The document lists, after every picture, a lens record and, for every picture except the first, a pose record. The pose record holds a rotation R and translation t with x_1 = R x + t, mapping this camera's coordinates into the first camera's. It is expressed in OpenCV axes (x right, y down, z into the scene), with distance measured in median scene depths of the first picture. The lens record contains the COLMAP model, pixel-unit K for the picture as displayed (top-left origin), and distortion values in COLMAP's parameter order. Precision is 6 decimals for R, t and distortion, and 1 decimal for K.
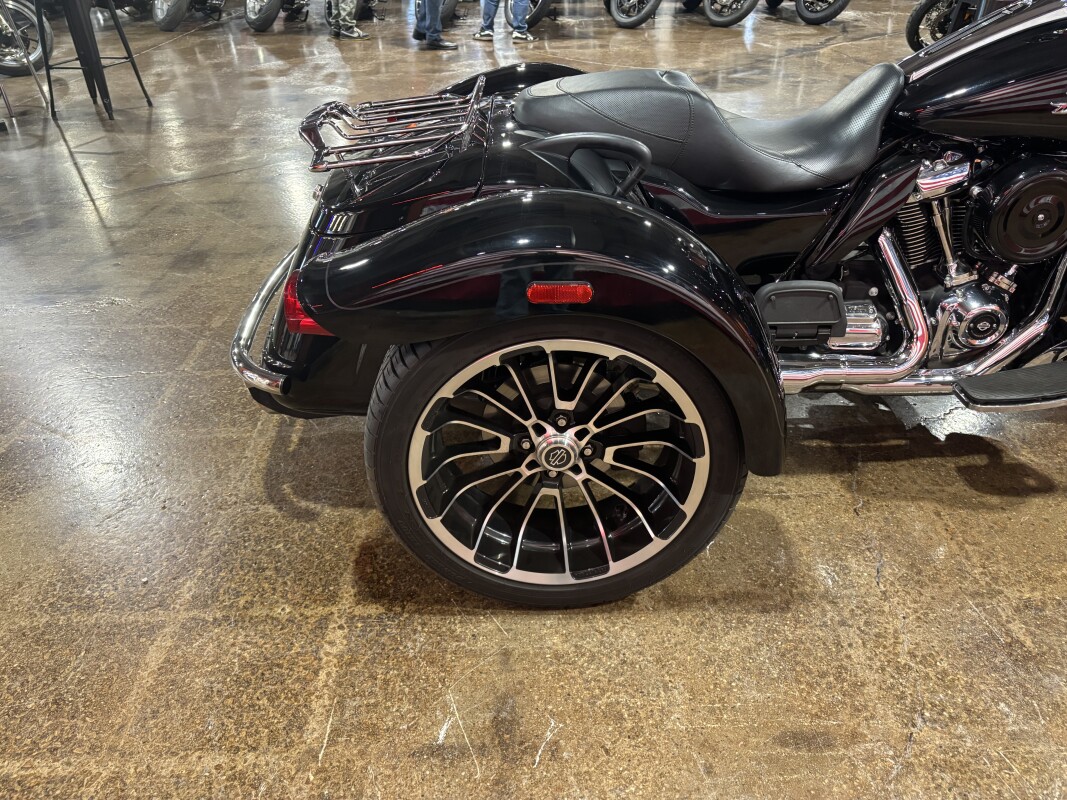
lens RADIAL K [[790.9, 0, 533.5], [0, 790.9, 400.0], [0, 0, 1]] dist [-0.006174, -0.010005]
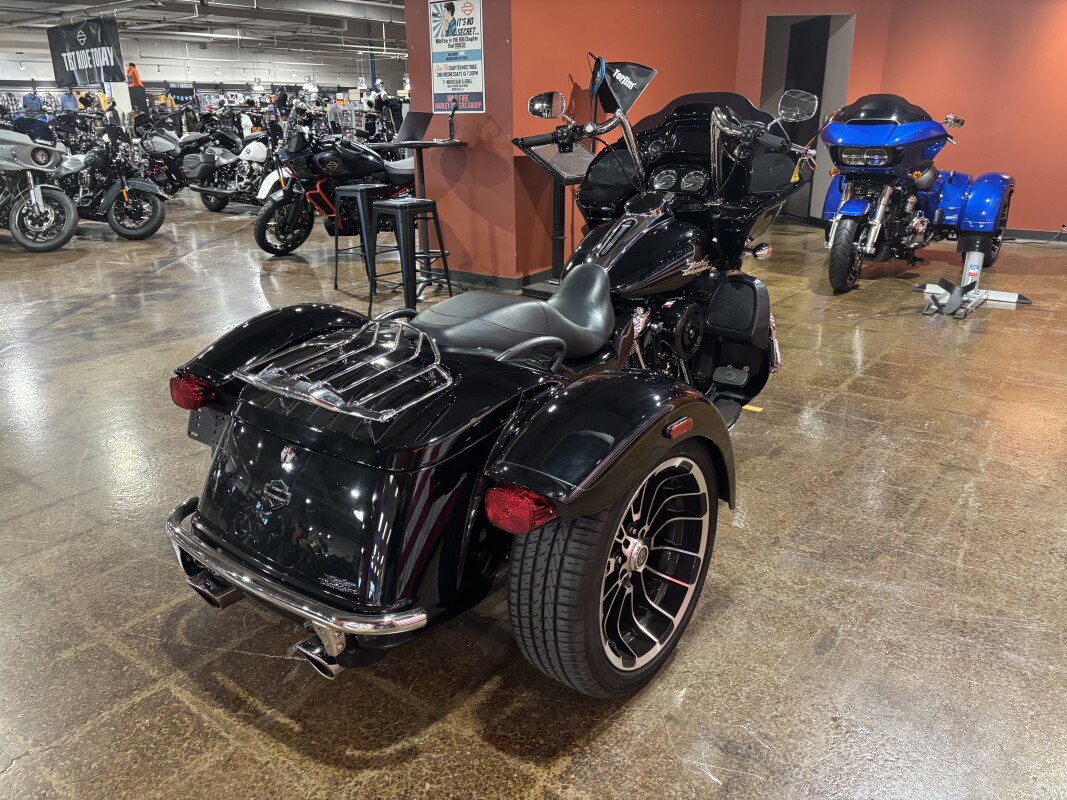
lens RADIAL K [[790.9, 0, 533.5], [0, 790.9, 400.0], [0, 0, 1]] dist [-0.006174, -0.010005]
pose [[0.636248, -0.253975, 0.728481, -0.906272], [0.411461, 0.910462, -0.041945, -0.172621], [-0.652601, 0.326430, 0.683780, 0.090627]]
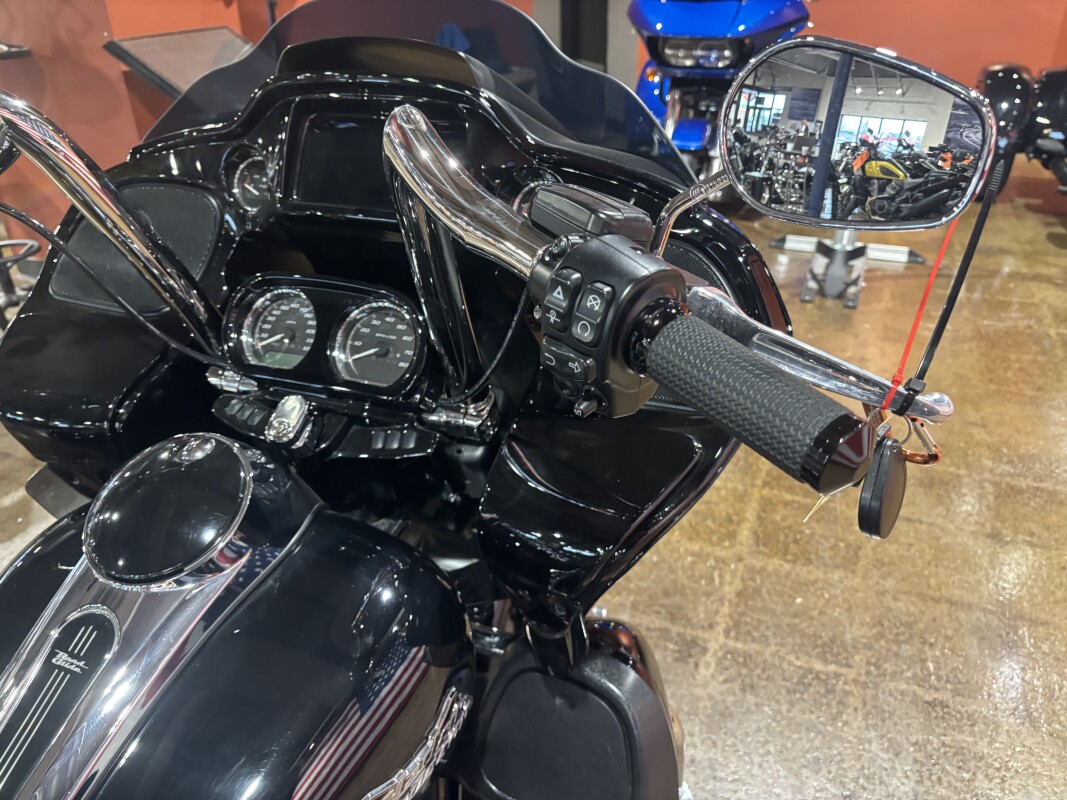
lens RADIAL K [[813.7, 0, 548.5], [0, 813.7, 397.6], [0, 0, 1]] dist [0.000893, 0.000500]
pose [[0.395866, -0.422711, 0.815234, 0.493689], [0.490091, 0.848009, 0.201724, -0.611751], [-0.776596, 0.319683, 0.542864, 0.616946]]
